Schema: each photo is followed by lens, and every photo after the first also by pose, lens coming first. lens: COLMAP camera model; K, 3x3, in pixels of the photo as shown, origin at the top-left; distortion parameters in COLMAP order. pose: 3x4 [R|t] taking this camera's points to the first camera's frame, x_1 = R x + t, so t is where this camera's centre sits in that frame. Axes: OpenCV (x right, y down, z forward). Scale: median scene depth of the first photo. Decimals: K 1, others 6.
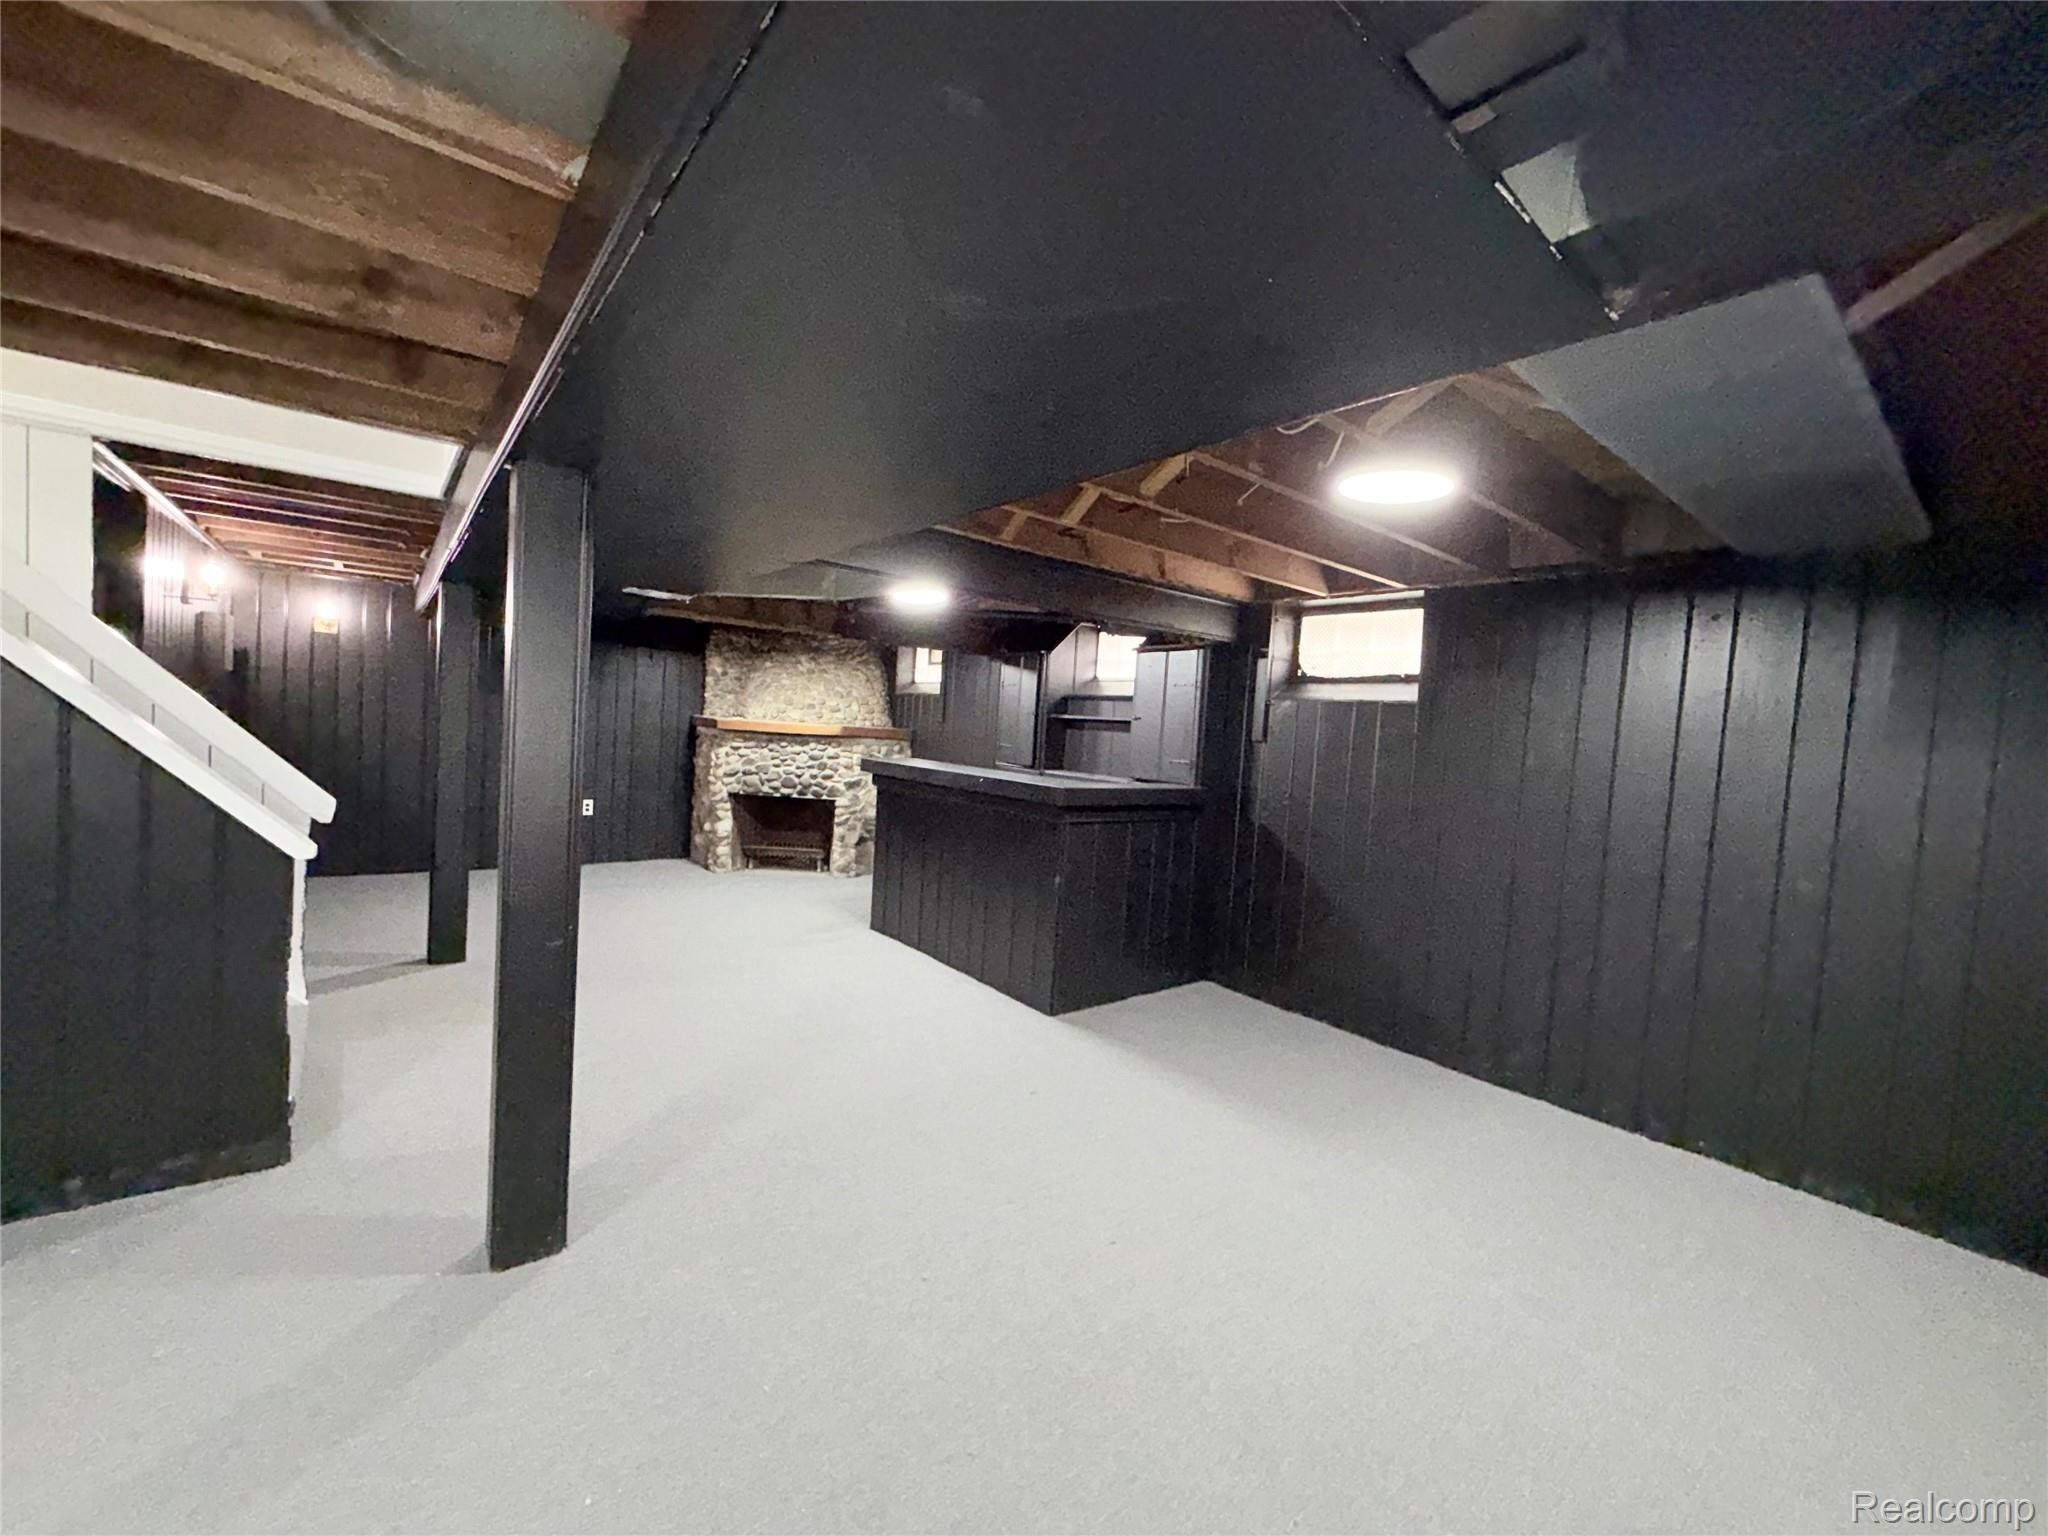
lens RADIAL K [[813.5, 0, 1028.7], [0, 813.5, 769.2], [0, 0, 1]] dist [0.010811, -0.000042]
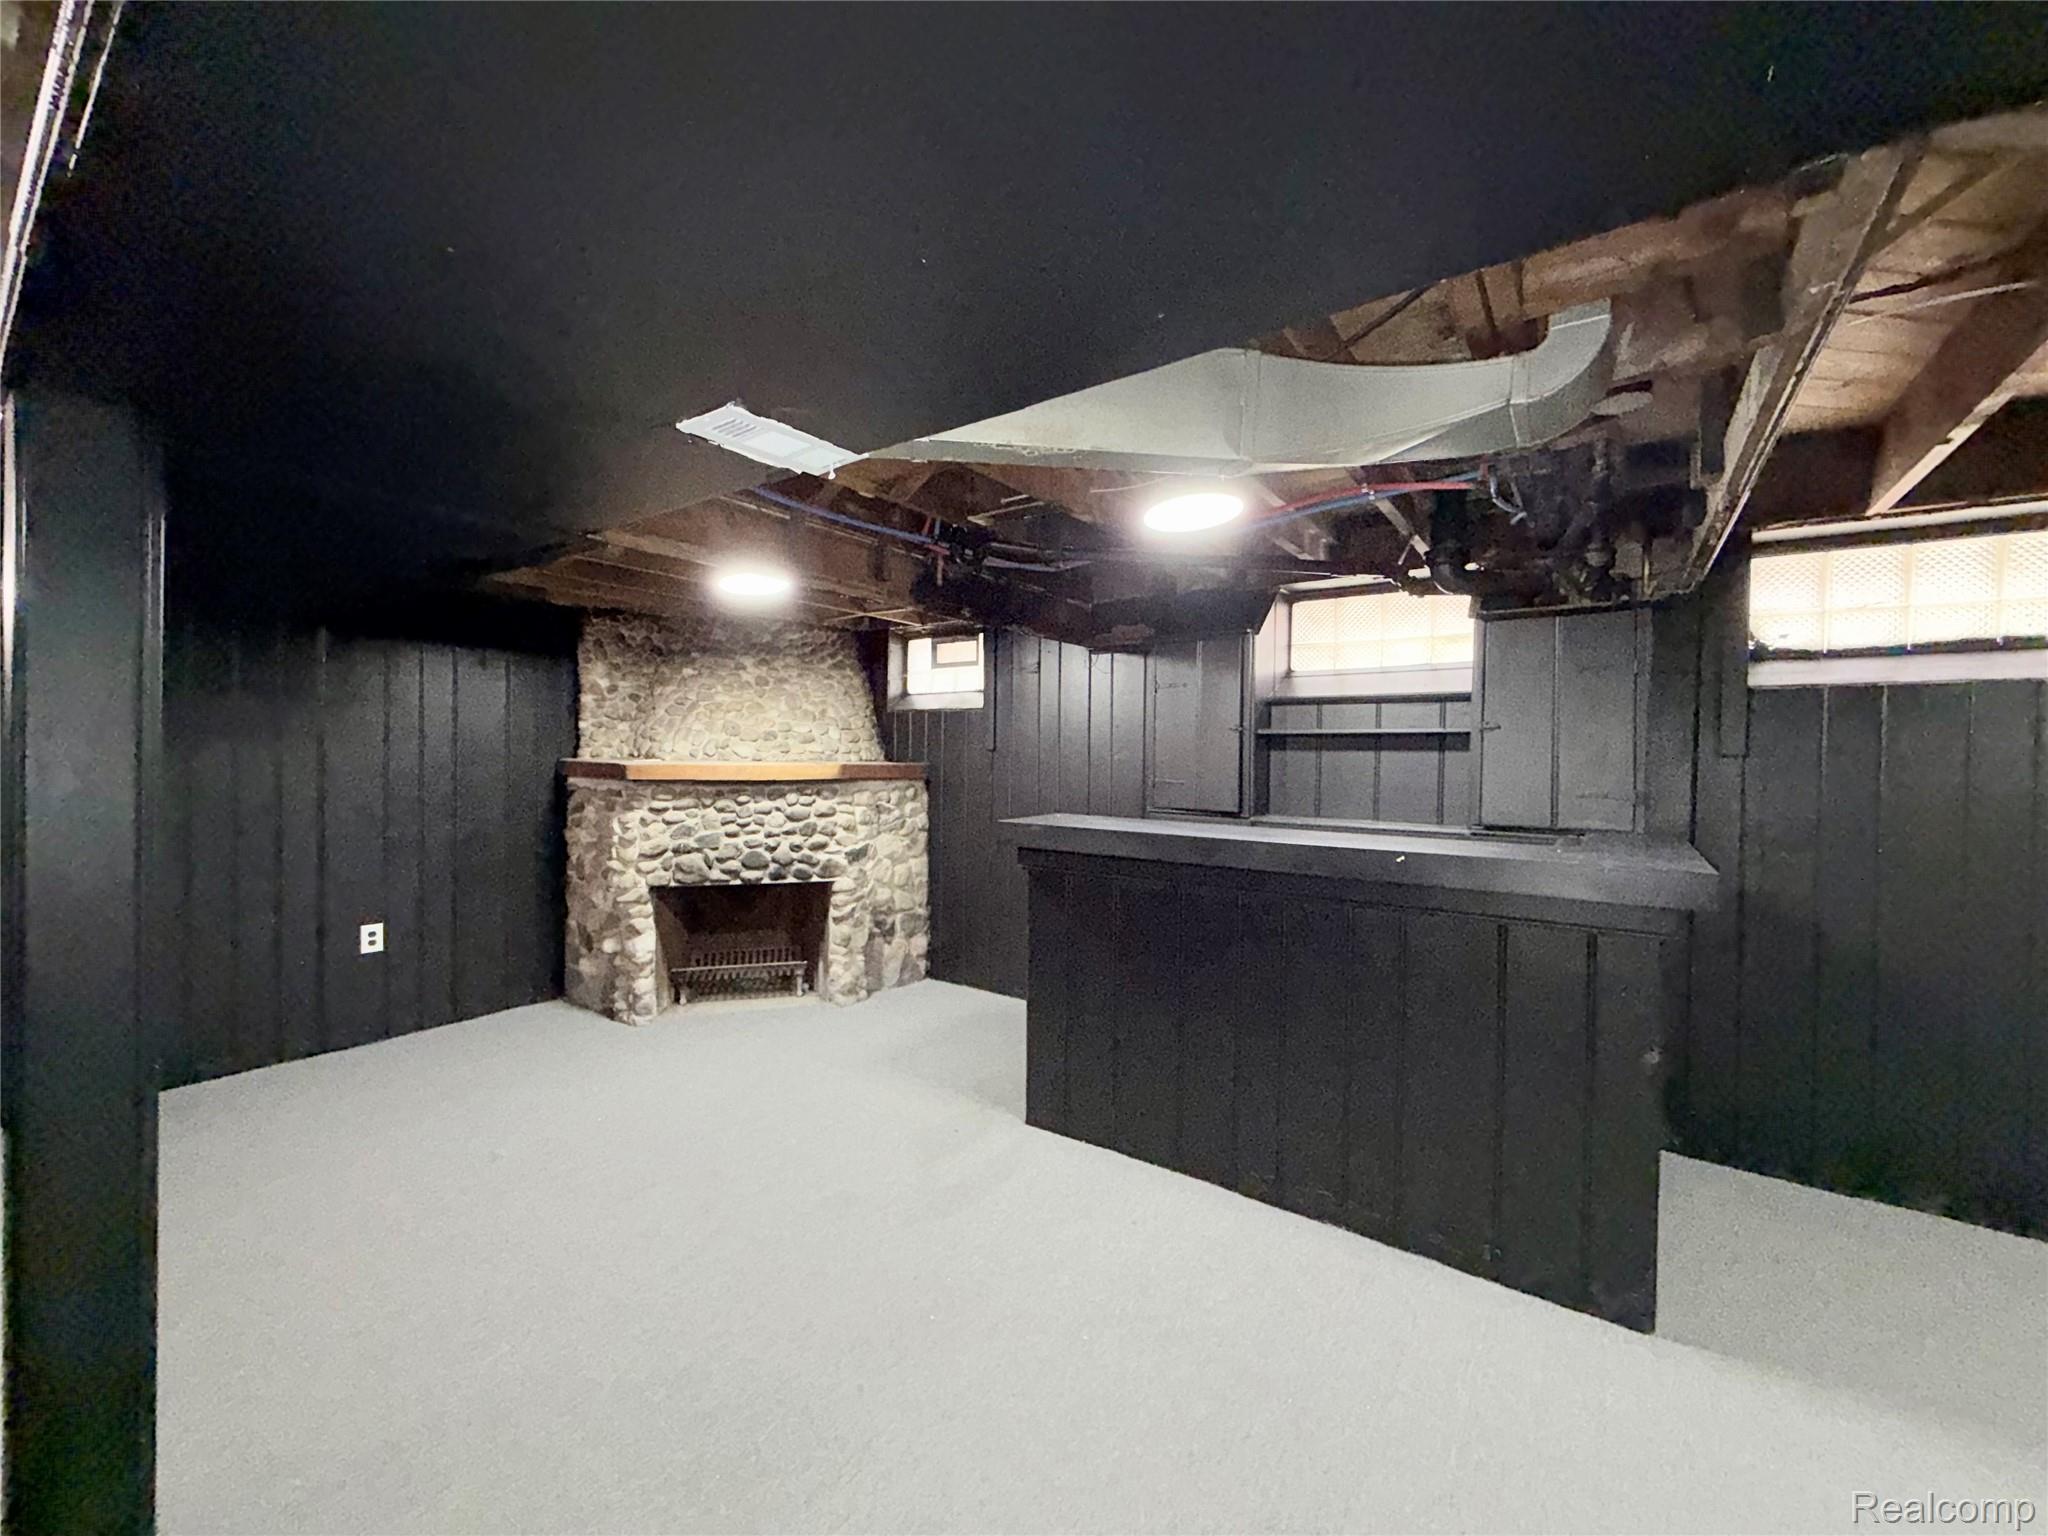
lens RADIAL K [[813.5, 0, 1019.9], [0, 813.5, 771.3], [0, 0, 1]] dist [0.010811, -0.000042]
pose [[0.962389, -0.057063, 0.265614, -0.260688], [0.062128, 0.998011, -0.010702, -0.031811], [-0.264475, 0.026801, 0.964020, 0.351264]]
